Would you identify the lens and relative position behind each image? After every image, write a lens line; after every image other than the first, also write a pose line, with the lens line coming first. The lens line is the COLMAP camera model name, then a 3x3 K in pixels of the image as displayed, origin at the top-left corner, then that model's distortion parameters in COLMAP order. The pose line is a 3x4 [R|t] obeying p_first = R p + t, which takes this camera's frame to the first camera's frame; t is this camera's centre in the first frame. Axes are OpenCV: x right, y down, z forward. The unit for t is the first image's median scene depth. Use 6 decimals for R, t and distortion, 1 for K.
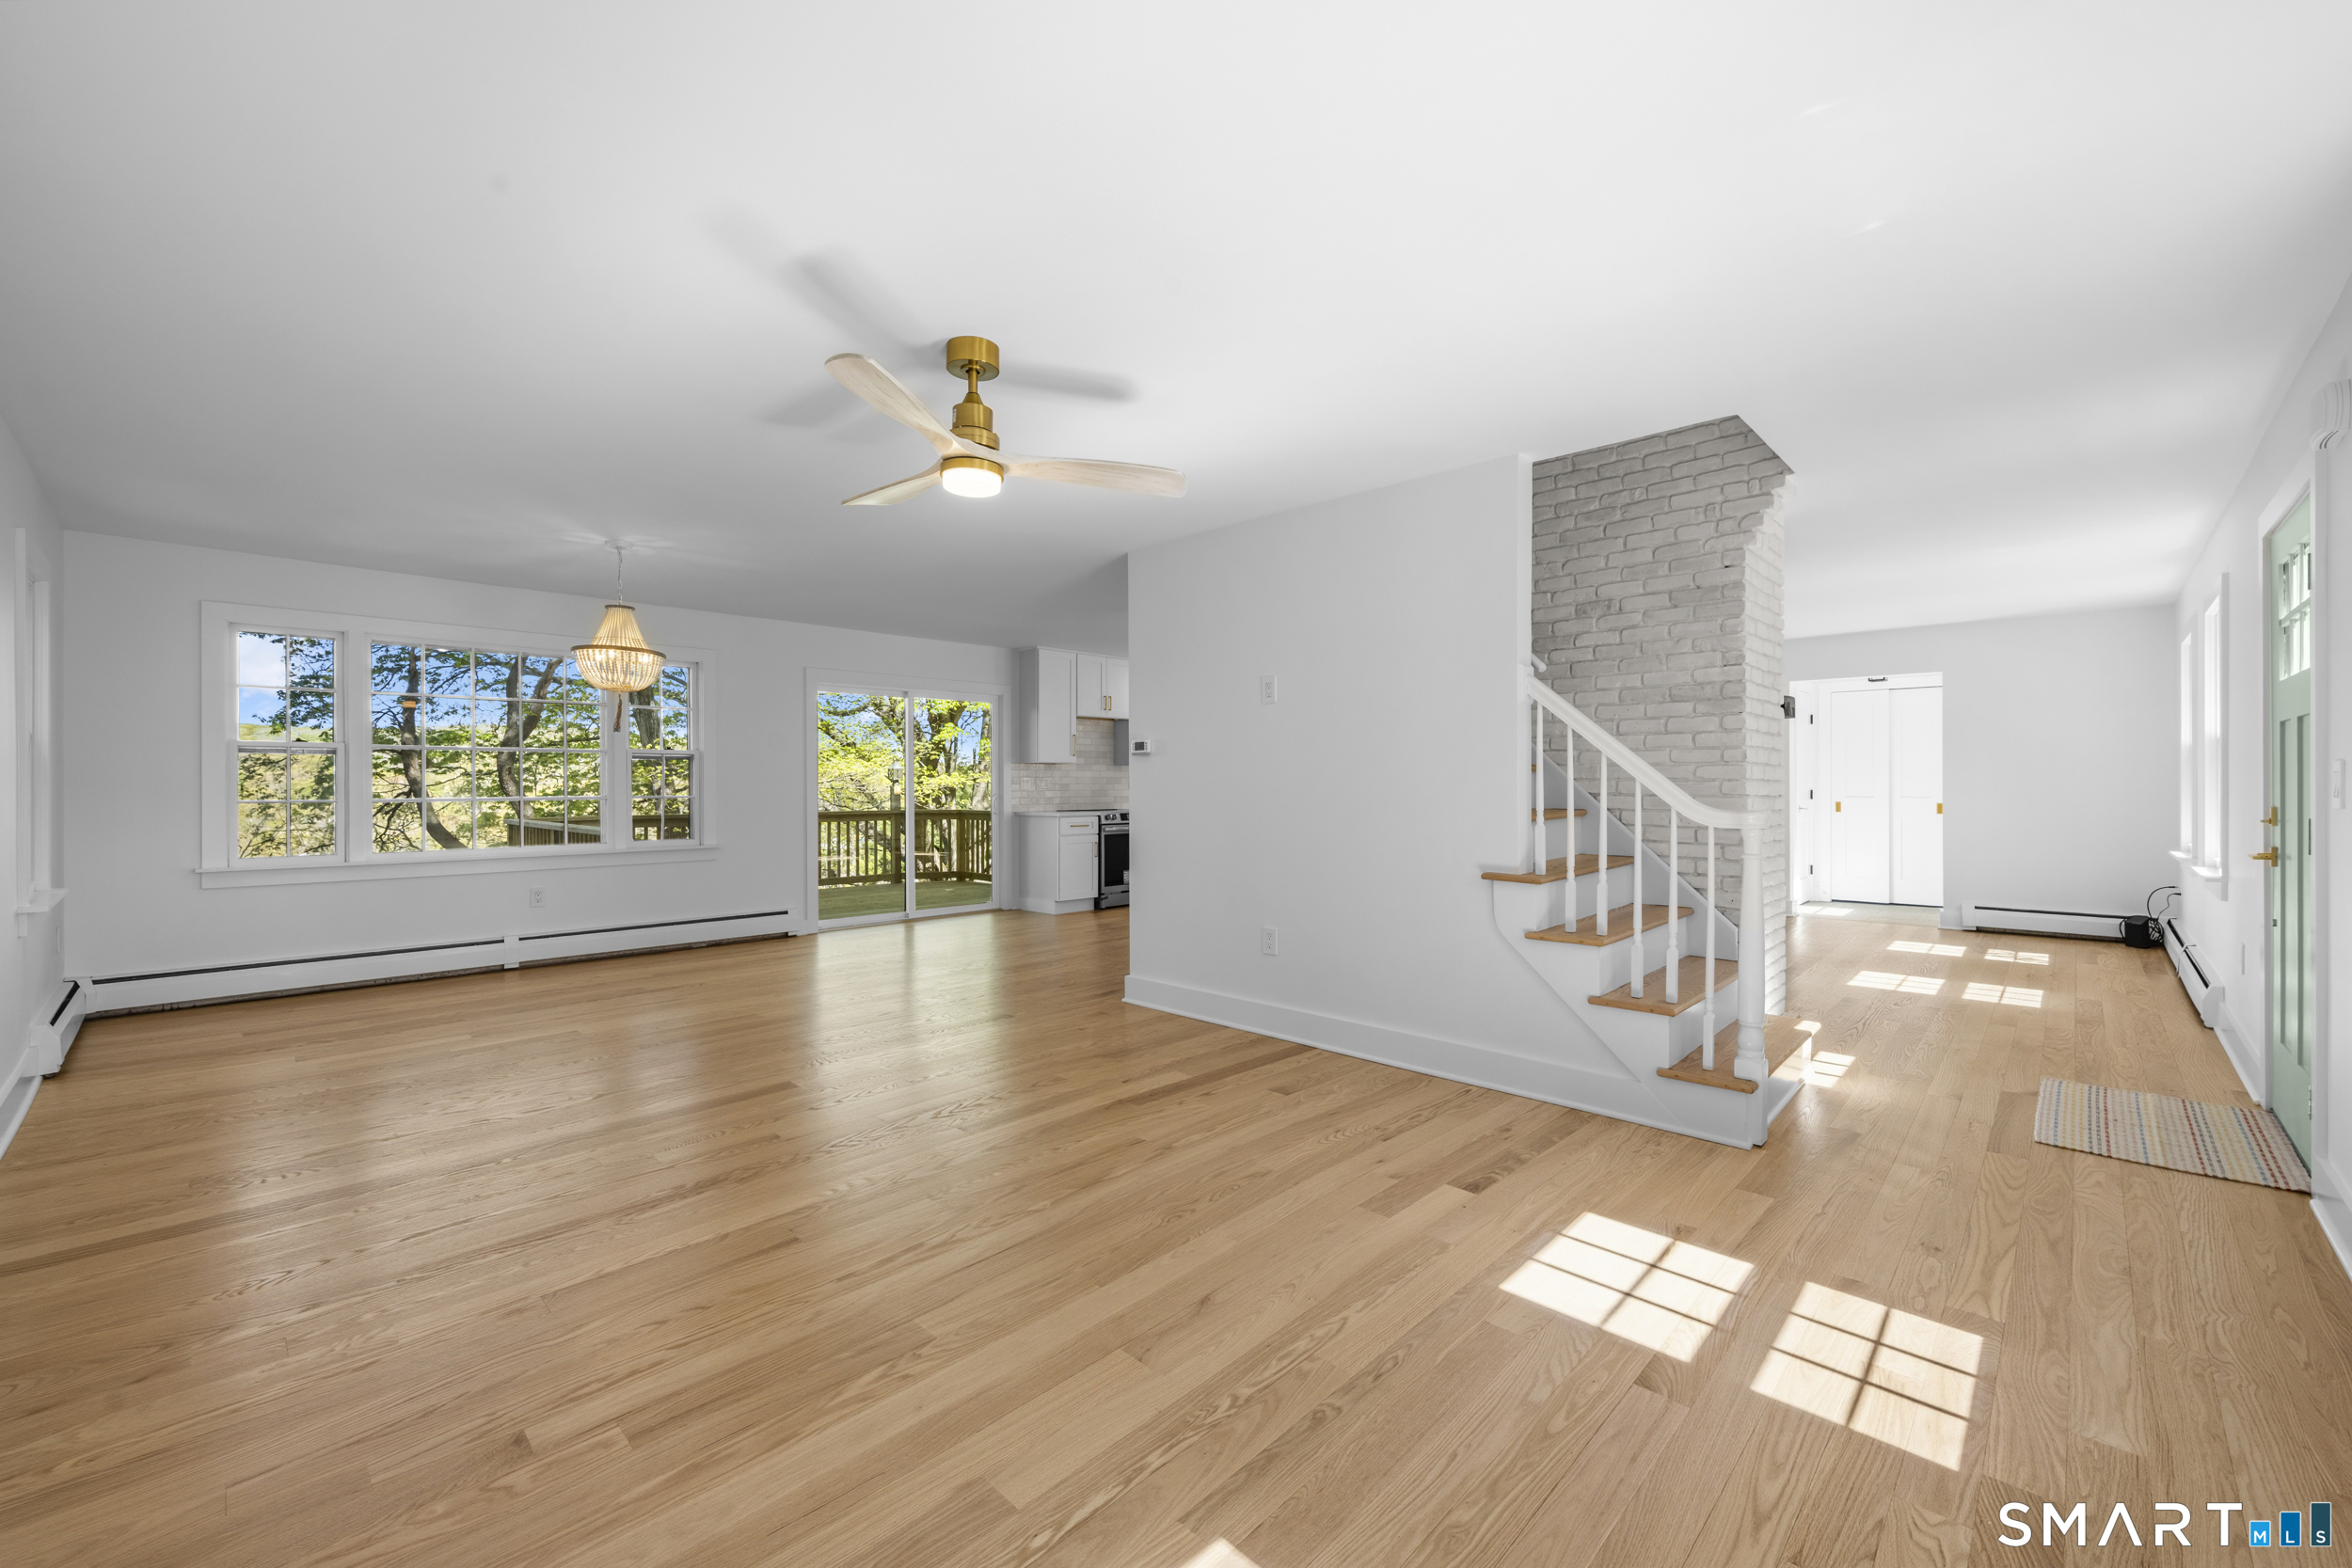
lens RADIAL K [[937.6, 0, 1176.0], [0, 937.6, 784.0], [0, 0, 1]] dist [-0.000540, -0.000103]
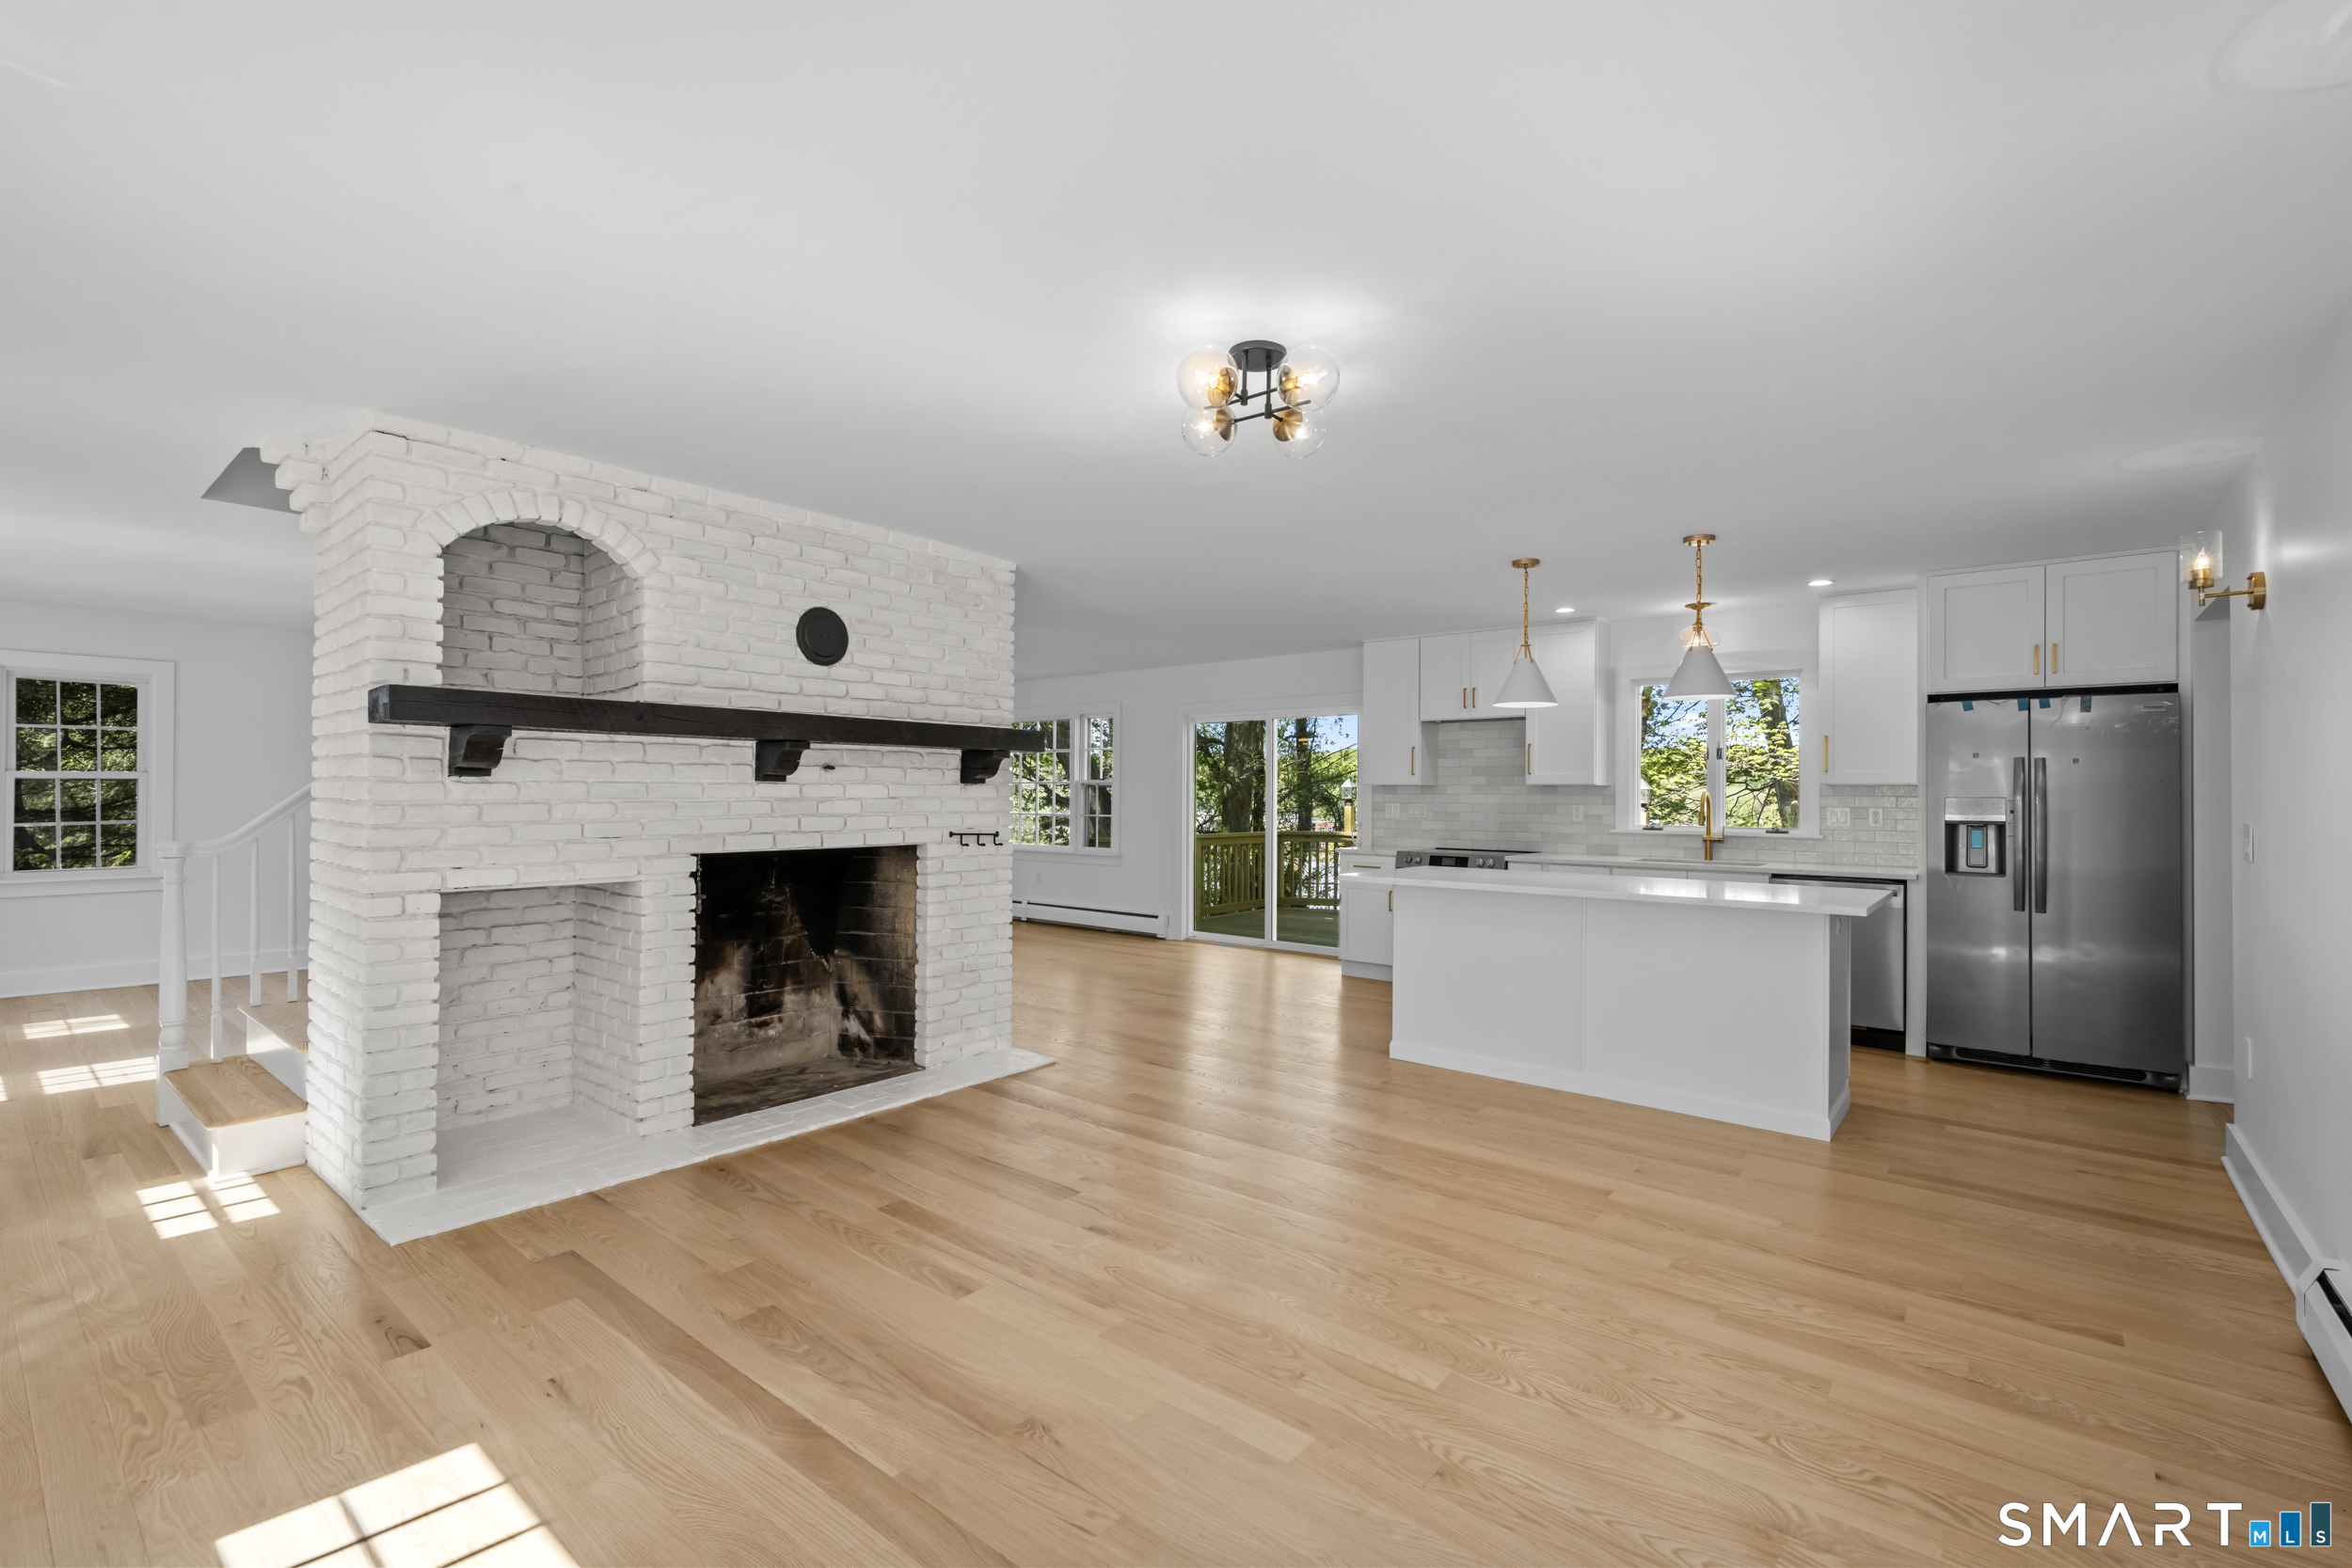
lens RADIAL K [[1028.2, 0, 1176.5], [0, 1028.2, 788.0], [0, 0, 1]] dist [0.000364, 0.000305]
pose [[0.077937, -0.004552, -0.996948, 0.991296], [-0.007153, 0.999961, -0.005124, -0.020177], [0.996933, 0.007530, 0.077901, 1.054887]]
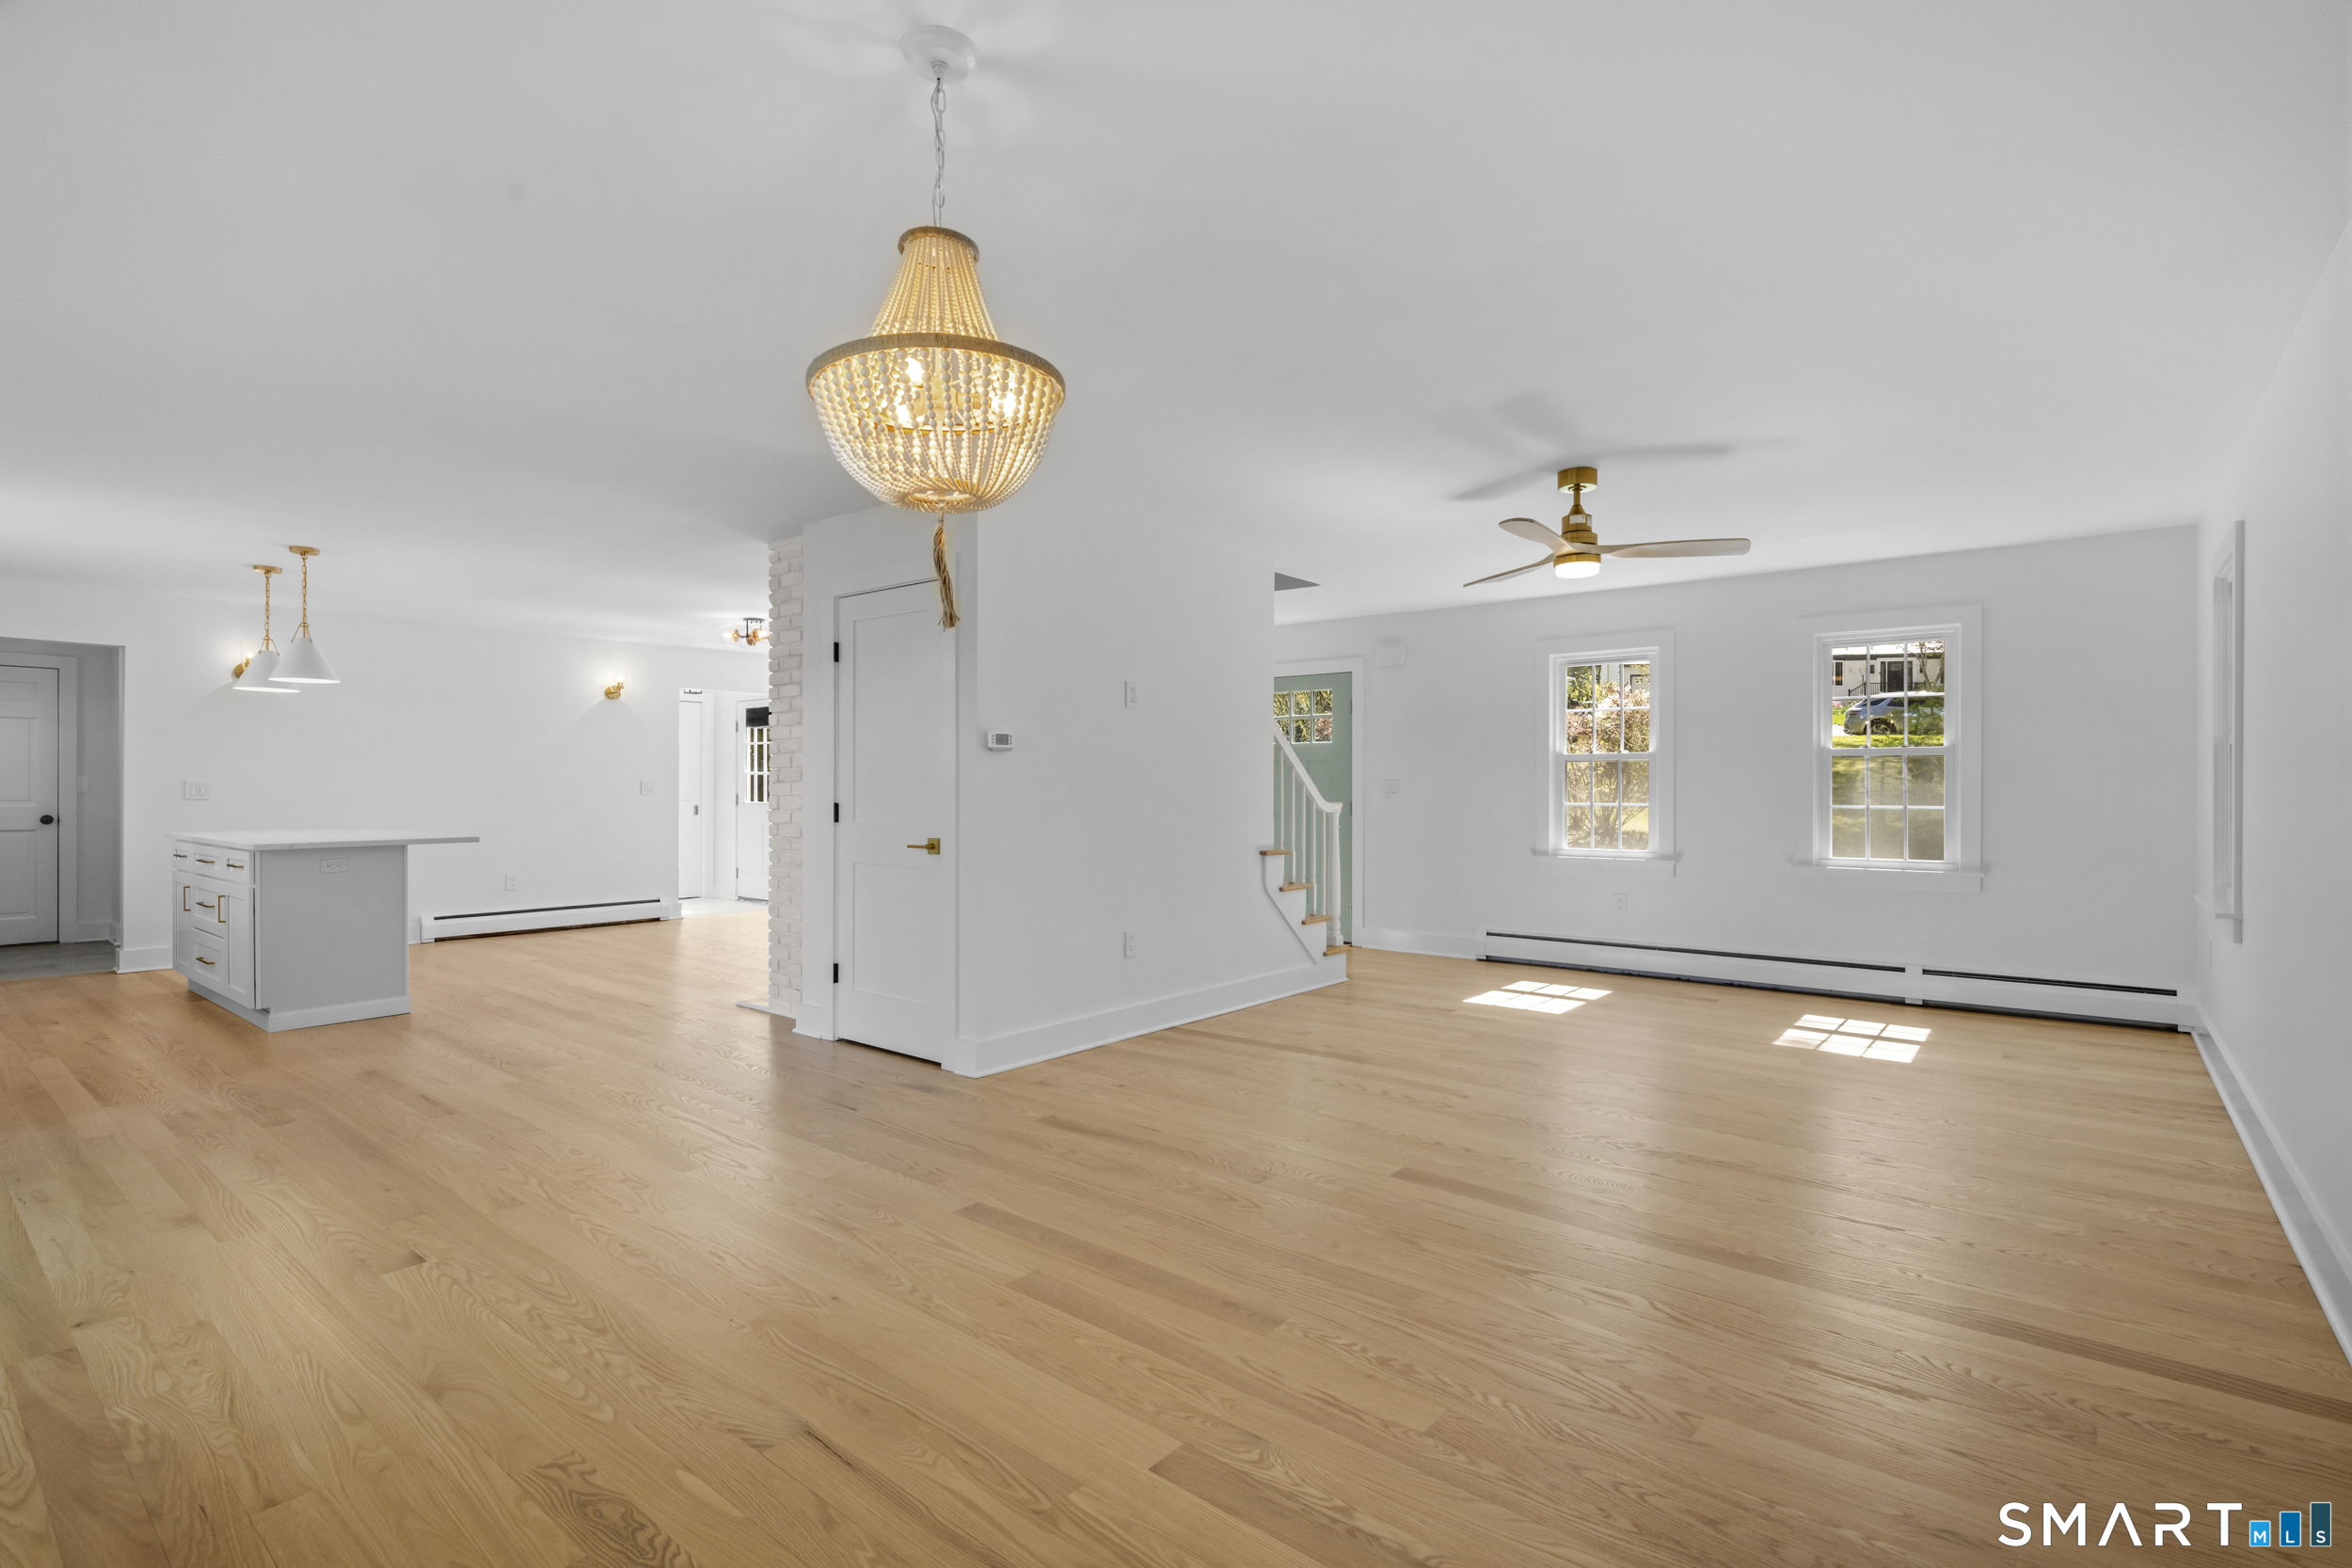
lens RADIAL K [[1113.7, 0, 1176.0], [0, 1113.7, 784.0], [0, 0, 1]] dist [0.000396, -0.000554]
pose [[-0.088047, 0.004681, 0.996105, -0.759138], [0.001108, 0.999989, -0.004601, 0.000728], [-0.996116, 0.000698, -0.088051, 0.730414]]
